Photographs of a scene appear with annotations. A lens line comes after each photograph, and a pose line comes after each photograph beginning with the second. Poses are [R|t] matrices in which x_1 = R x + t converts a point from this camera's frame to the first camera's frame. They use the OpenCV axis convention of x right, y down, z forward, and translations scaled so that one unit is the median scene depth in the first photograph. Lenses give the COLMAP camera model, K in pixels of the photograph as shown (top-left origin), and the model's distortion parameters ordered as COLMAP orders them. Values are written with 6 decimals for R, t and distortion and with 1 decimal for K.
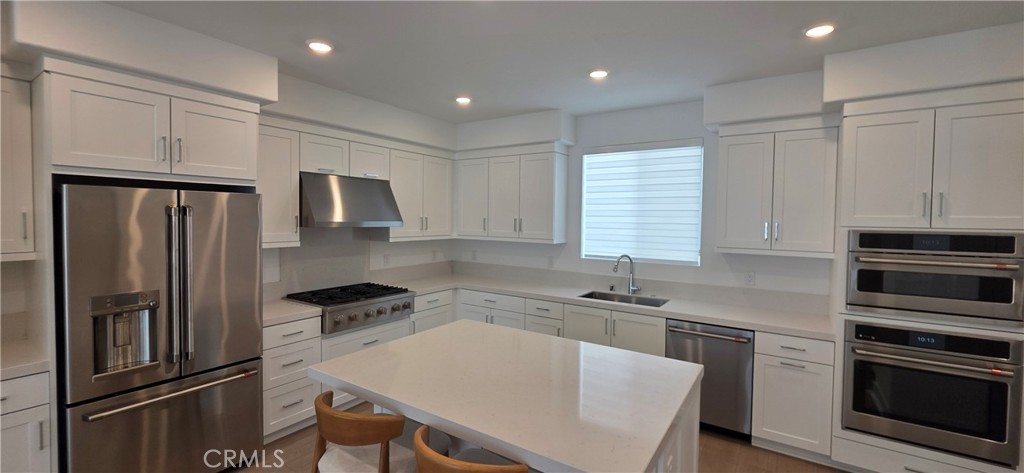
lens RADIAL K [[411.4, 0, 507.8], [0, 411.4, 229.1], [0, 0, 1]] dist [0.003319, -0.000226]
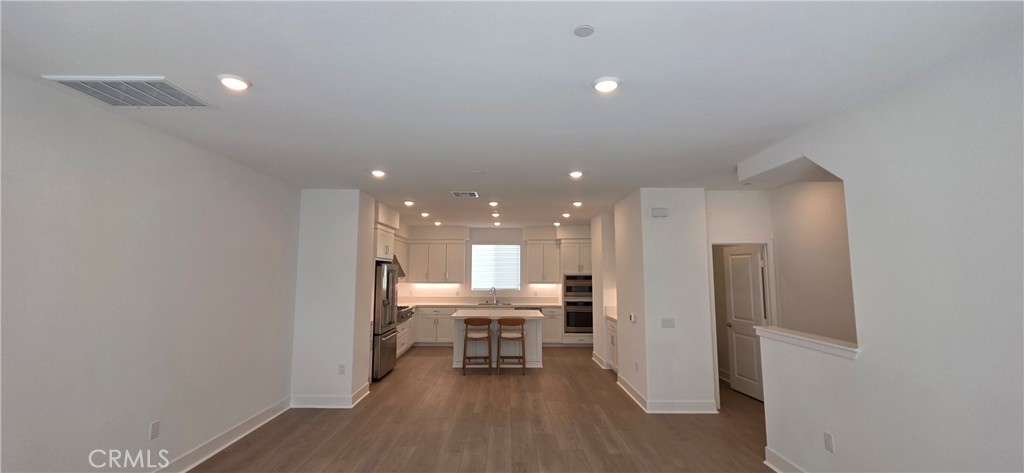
lens RADIAL K [[411.4, 0, 507.8], [0, 411.4, 229.1], [0, 0, 1]] dist [0.003319, -0.000226]
pose [[0.829267, 0.047732, 0.556811, -1.216783], [0.024224, 0.992339, -0.121145, 0.021137], [-0.558328, 0.113950, 0.821758, -1.312993]]
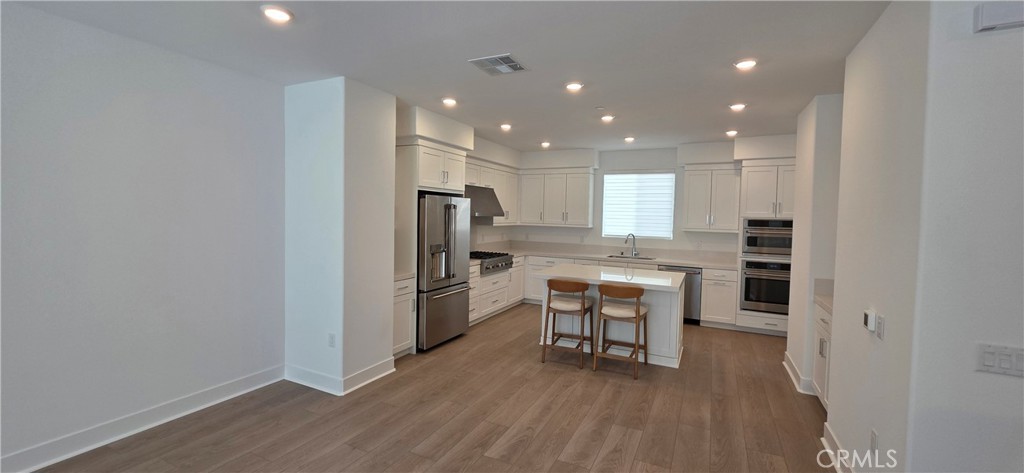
lens RADIAL K [[411.4, 0, 507.8], [0, 411.4, 229.1], [0, 0, 1]] dist [0.003319, -0.000226]
pose [[0.991633, 0.003917, 0.129032, -0.544739], [-0.005239, 0.999937, 0.009913, 0.033555], [-0.128986, -0.010506, 0.991591, -0.786172]]
